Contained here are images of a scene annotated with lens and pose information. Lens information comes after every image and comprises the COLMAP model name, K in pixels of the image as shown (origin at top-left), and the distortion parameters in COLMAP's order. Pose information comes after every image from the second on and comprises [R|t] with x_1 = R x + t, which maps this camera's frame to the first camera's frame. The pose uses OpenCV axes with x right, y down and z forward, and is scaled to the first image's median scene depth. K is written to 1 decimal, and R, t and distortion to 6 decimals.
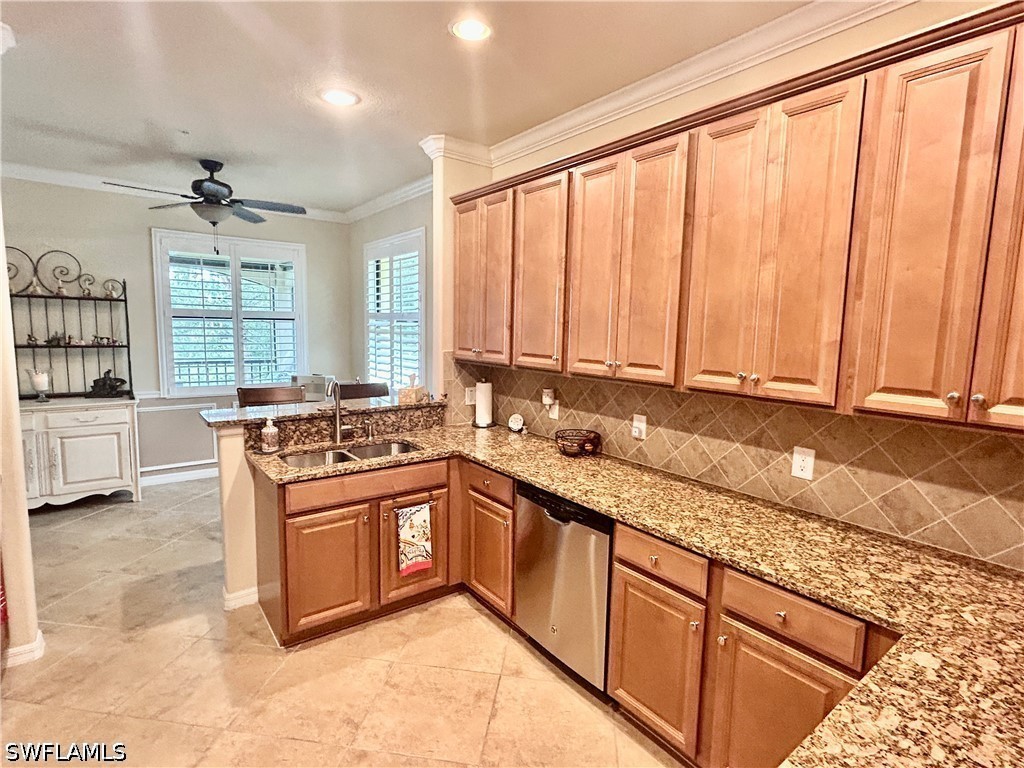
lens RADIAL K [[516.2, 0, 511.6], [0, 516.2, 383.2], [0, 0, 1]] dist [0.016935, 0.000806]
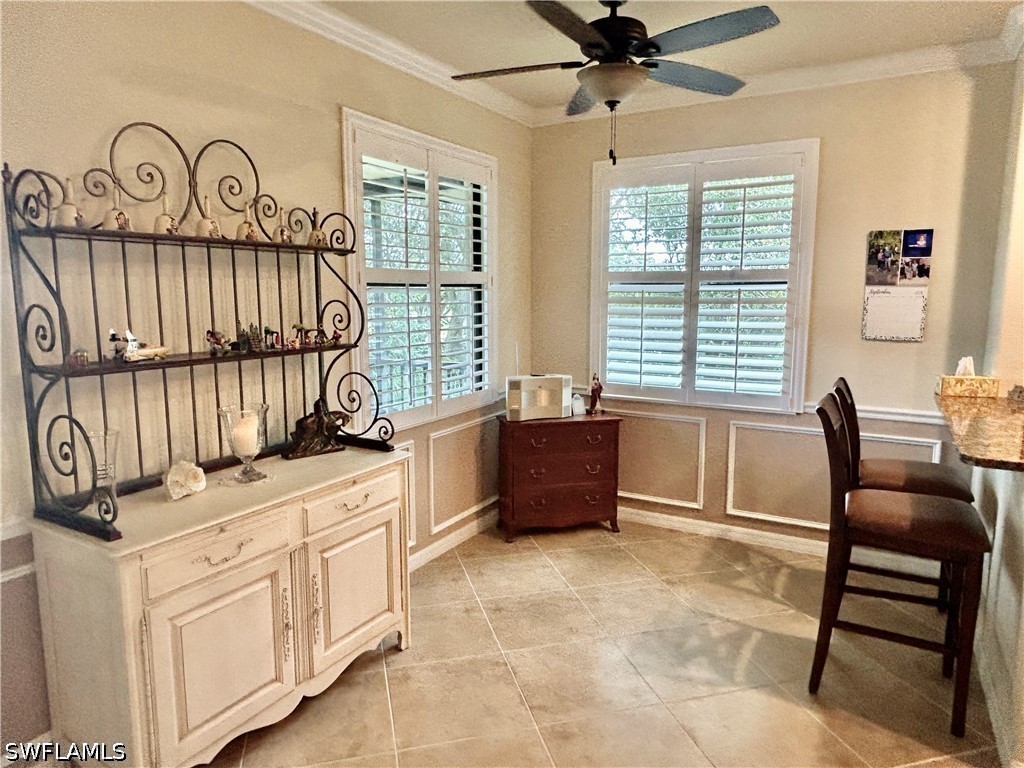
lens RADIAL K [[641.0, 0, 513.0], [0, 641.0, 386.0], [0, 0, 1]] dist [0.027917, 0.000241]
pose [[0.925206, -0.075761, 0.371824, -0.857508], [0.060424, 0.996778, 0.052745, -0.057807], [-0.374622, -0.026333, 0.926803, 0.390229]]
